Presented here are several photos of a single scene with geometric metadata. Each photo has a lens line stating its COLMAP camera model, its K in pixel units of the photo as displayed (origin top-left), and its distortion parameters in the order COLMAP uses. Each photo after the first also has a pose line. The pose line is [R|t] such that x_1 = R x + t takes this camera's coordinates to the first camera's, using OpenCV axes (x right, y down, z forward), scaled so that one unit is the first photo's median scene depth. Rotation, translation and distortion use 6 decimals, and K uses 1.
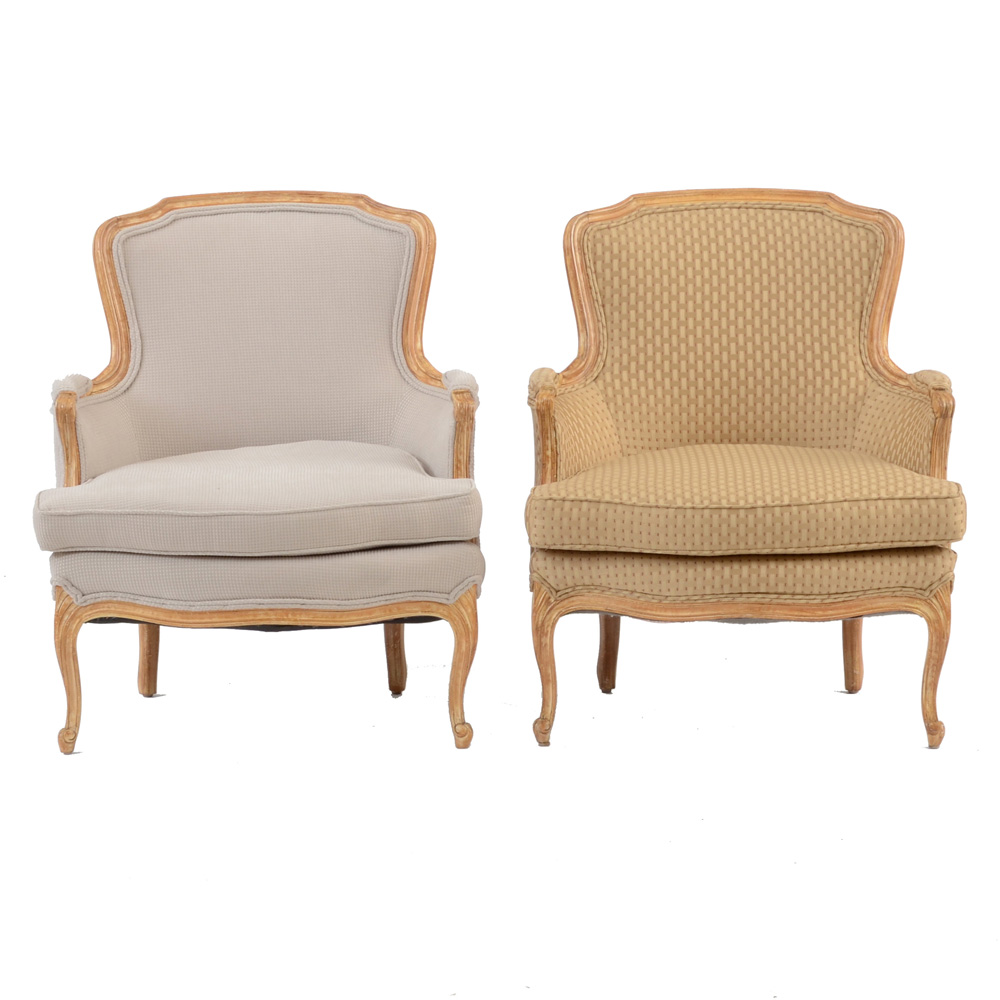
lens RADIAL K [[3681.9, 0, 501.8], [0, 3681.9, 529.0], [0, 0, 1]] dist [0.267527, 0.163883]
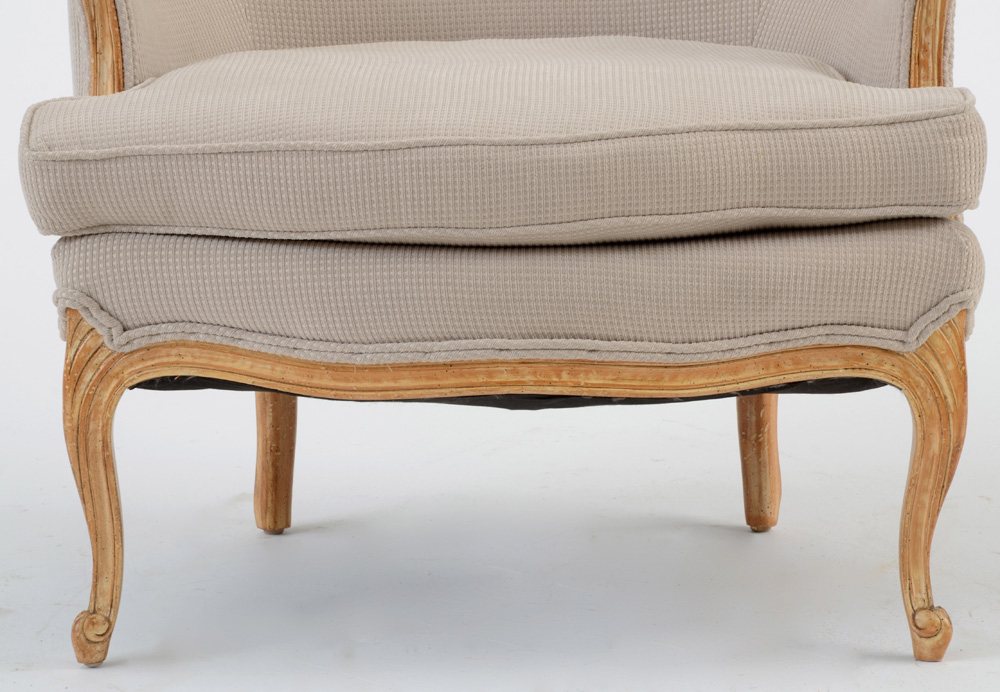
lens RADIAL K [[3605.3, 0, 507.6], [0, 3605.3, 372.7], [0, 0, 1]] dist [0.902854, 4.030370]
pose [[0.998715, 0.004973, -0.050435, -0.037024], [-0.003934, 0.999778, 0.020689, 0.012216], [0.050526, -0.020464, 0.998513, 0.482790]]
